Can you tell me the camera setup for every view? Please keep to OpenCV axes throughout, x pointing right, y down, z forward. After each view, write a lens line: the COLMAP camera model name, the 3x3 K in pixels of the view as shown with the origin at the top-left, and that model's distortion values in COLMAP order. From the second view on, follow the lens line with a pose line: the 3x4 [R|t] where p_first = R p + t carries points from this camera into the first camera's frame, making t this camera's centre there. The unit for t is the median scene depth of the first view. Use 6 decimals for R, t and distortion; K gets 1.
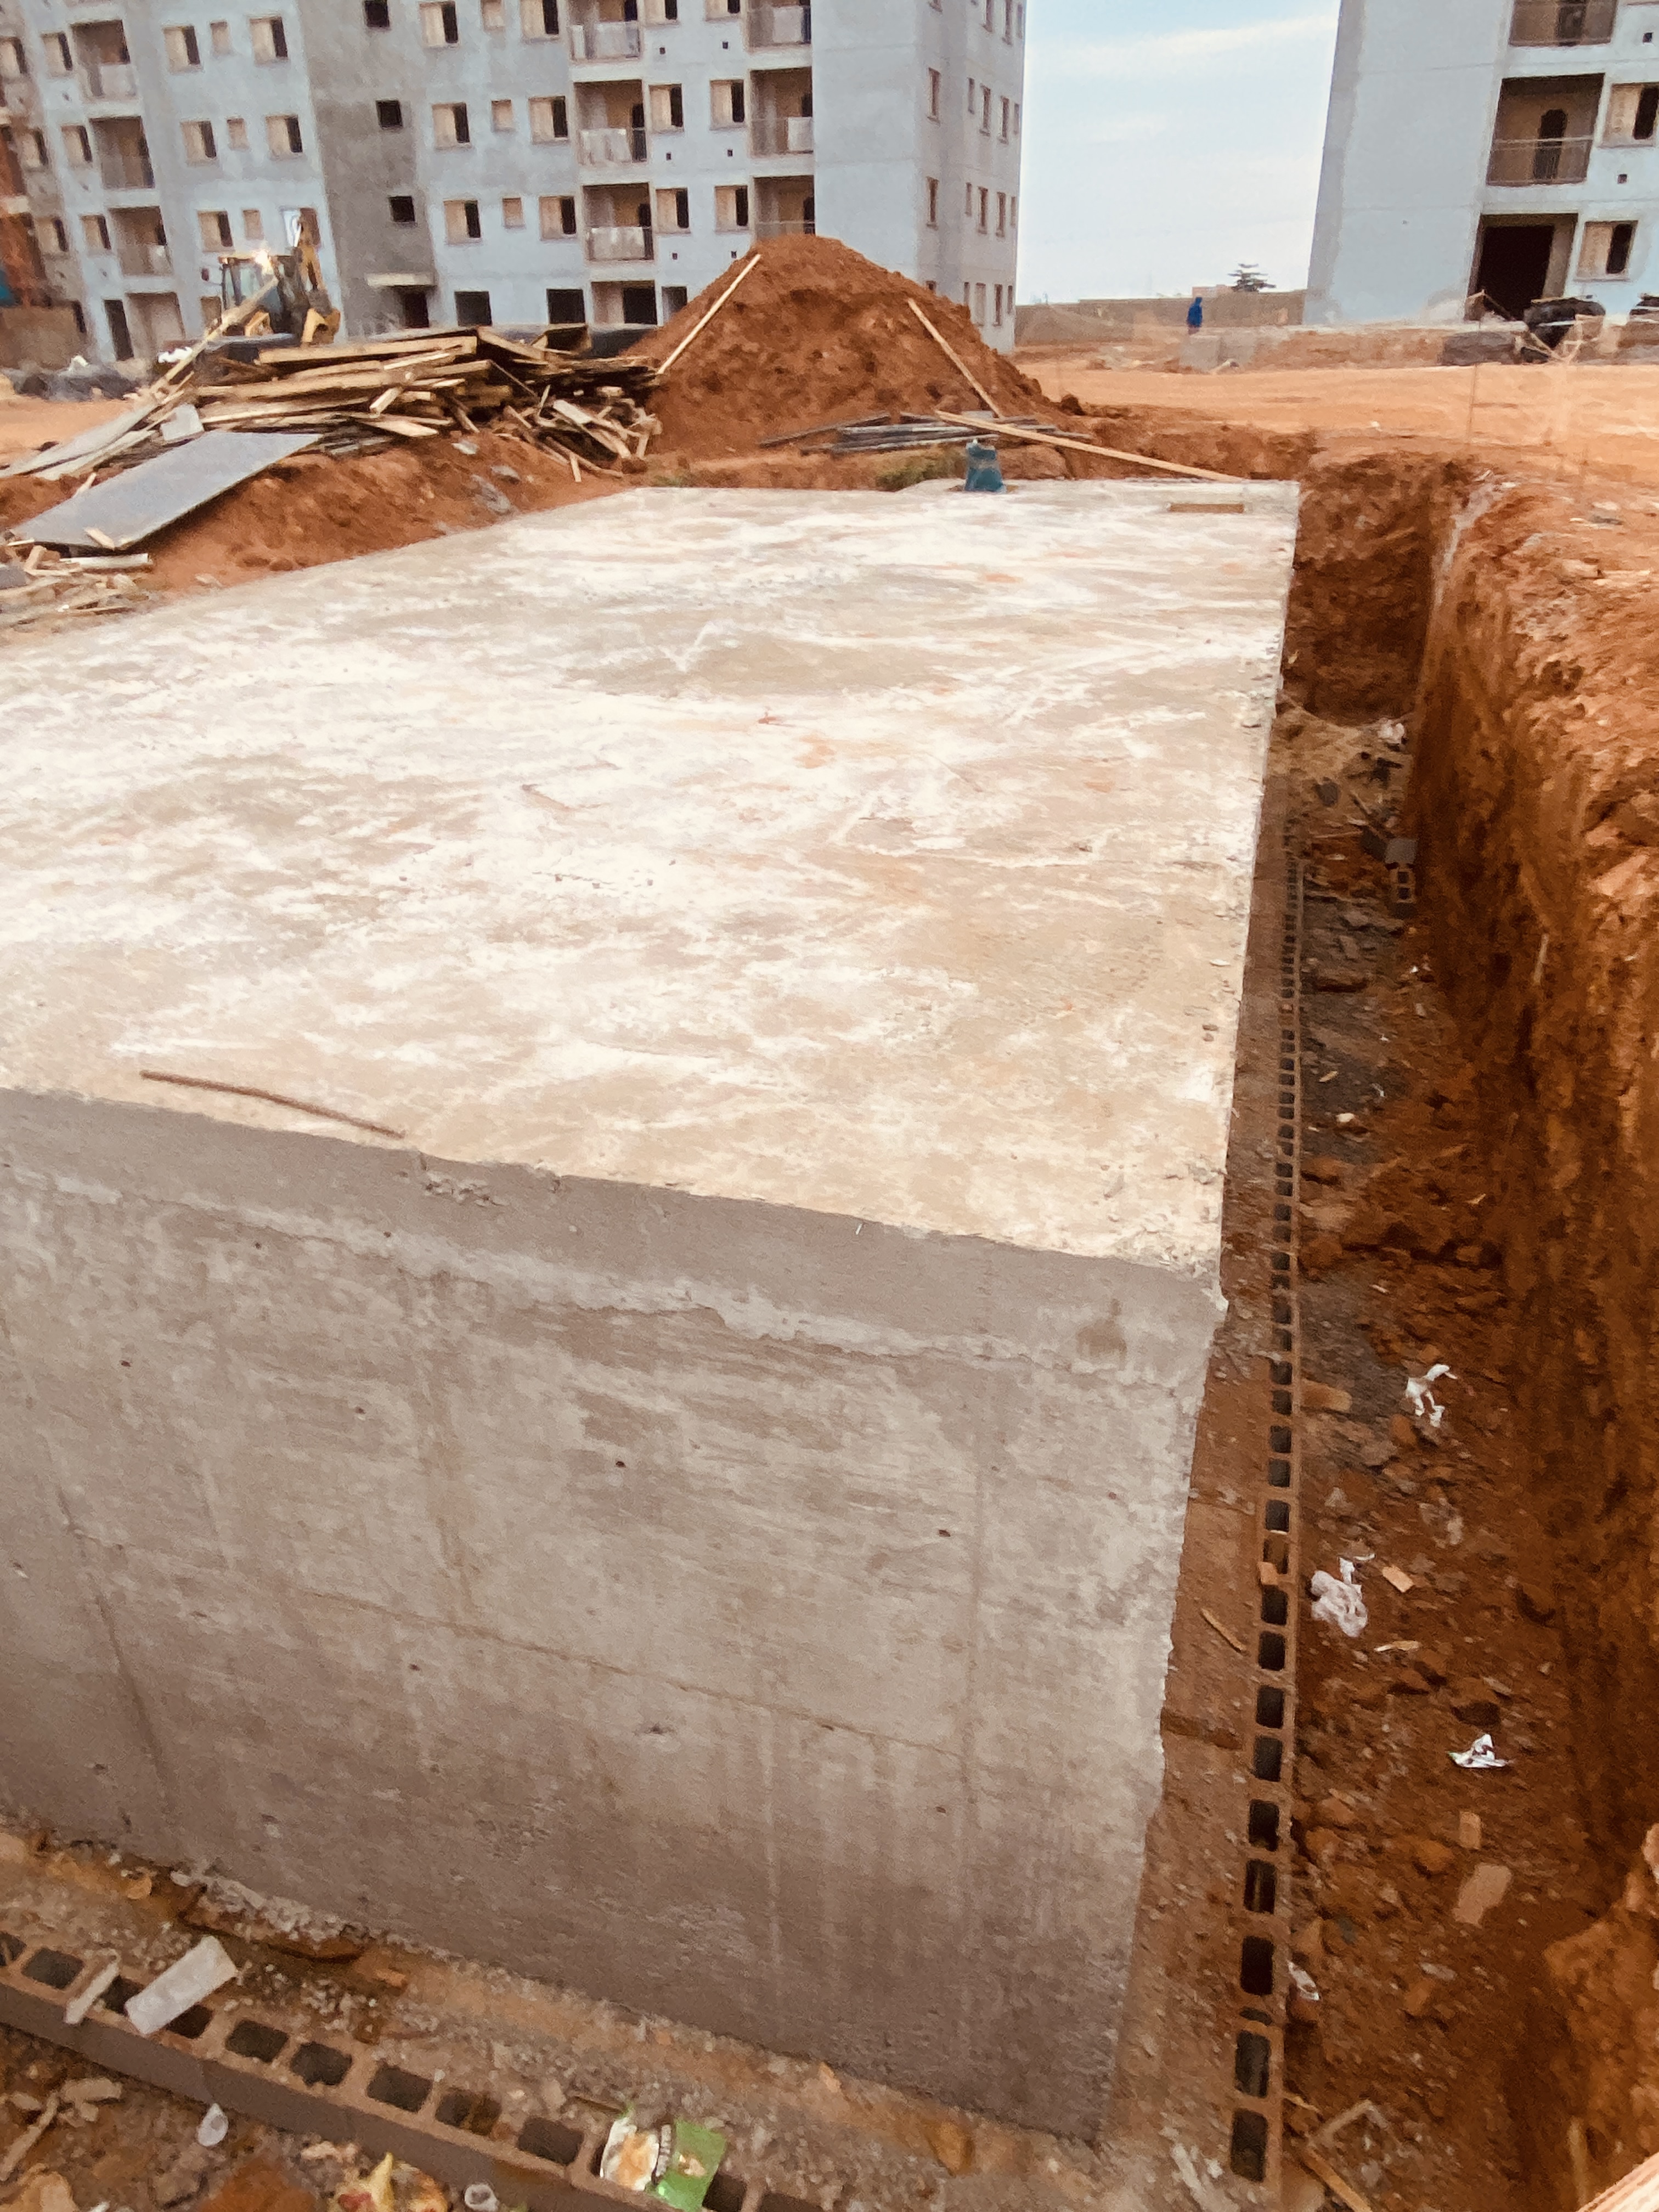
lens RADIAL K [[1416.6, 0, 823.0], [0, 1416.6, 1090.8], [0, 0, 1]] dist [0.045710, -0.050035]
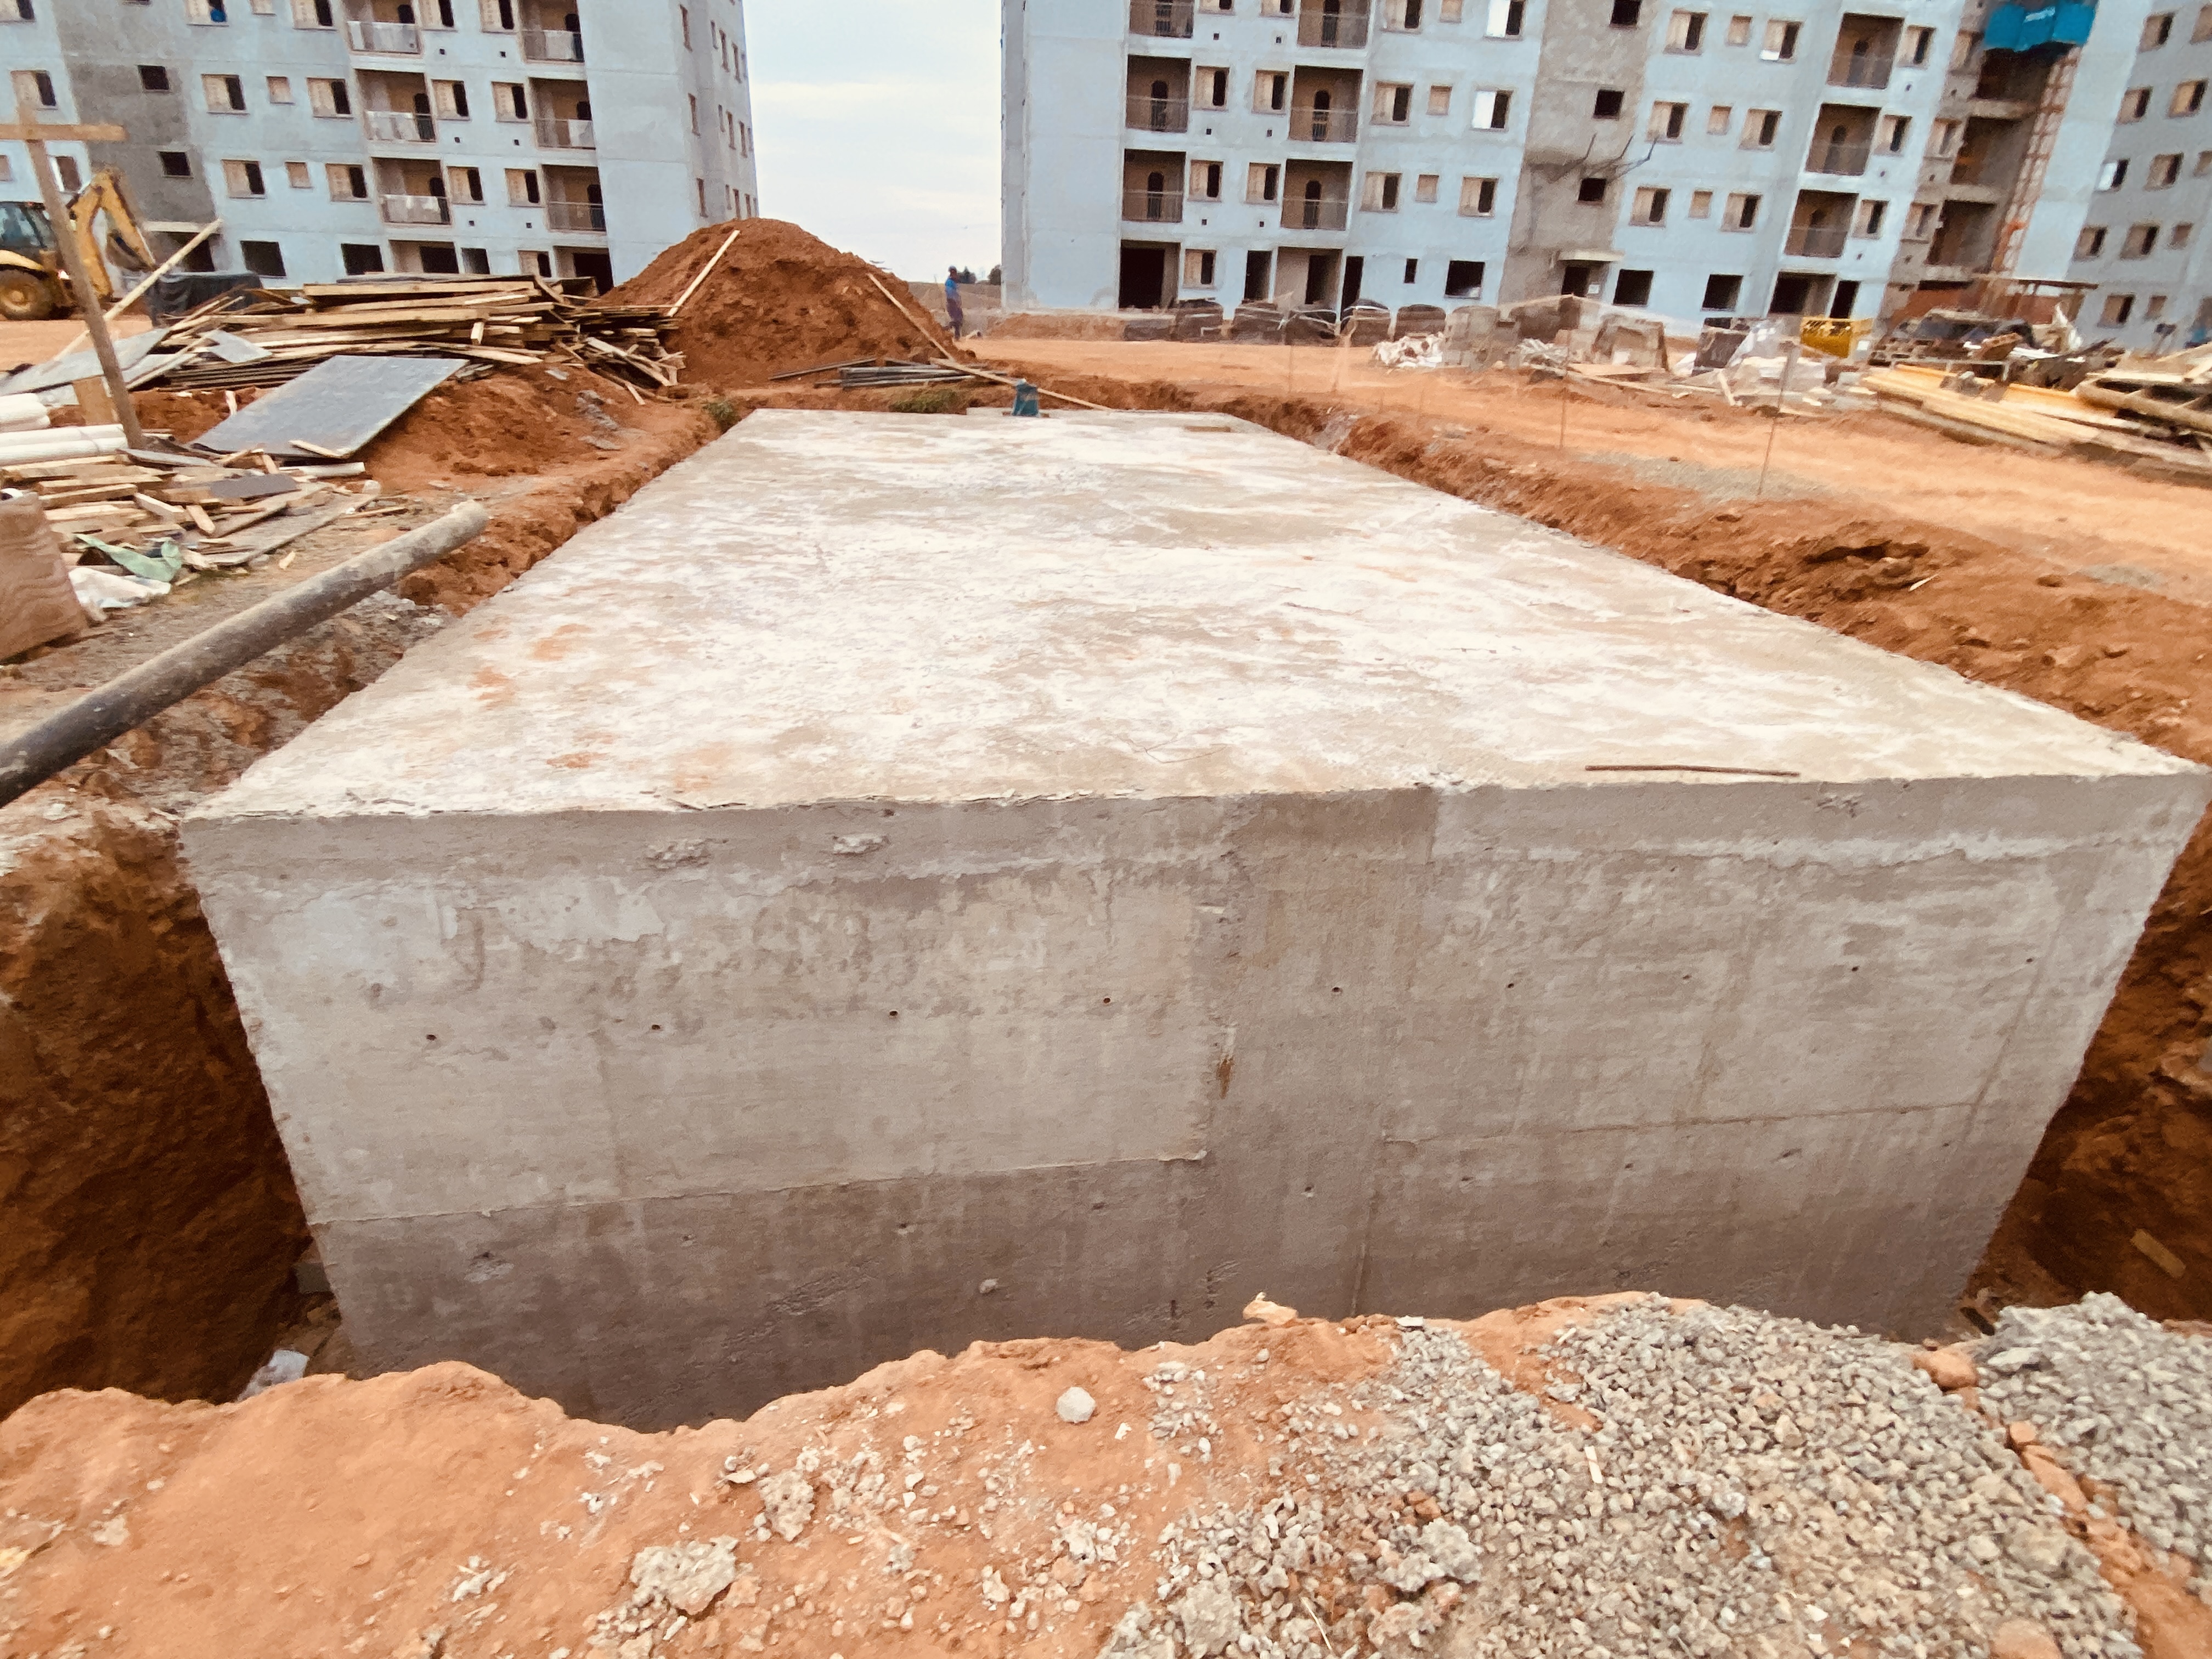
lens RADIAL K [[1119.8, 0, 1091.0], [0, 1119.8, 833.7], [0, 0, 1]] dist [0.011114, -0.016776]
pose [[0.908323, -0.134309, 0.396120, -0.230341], [0.153776, 0.987948, -0.017641, -0.000554], [-0.388977, 0.076937, 0.918029, 0.023350]]
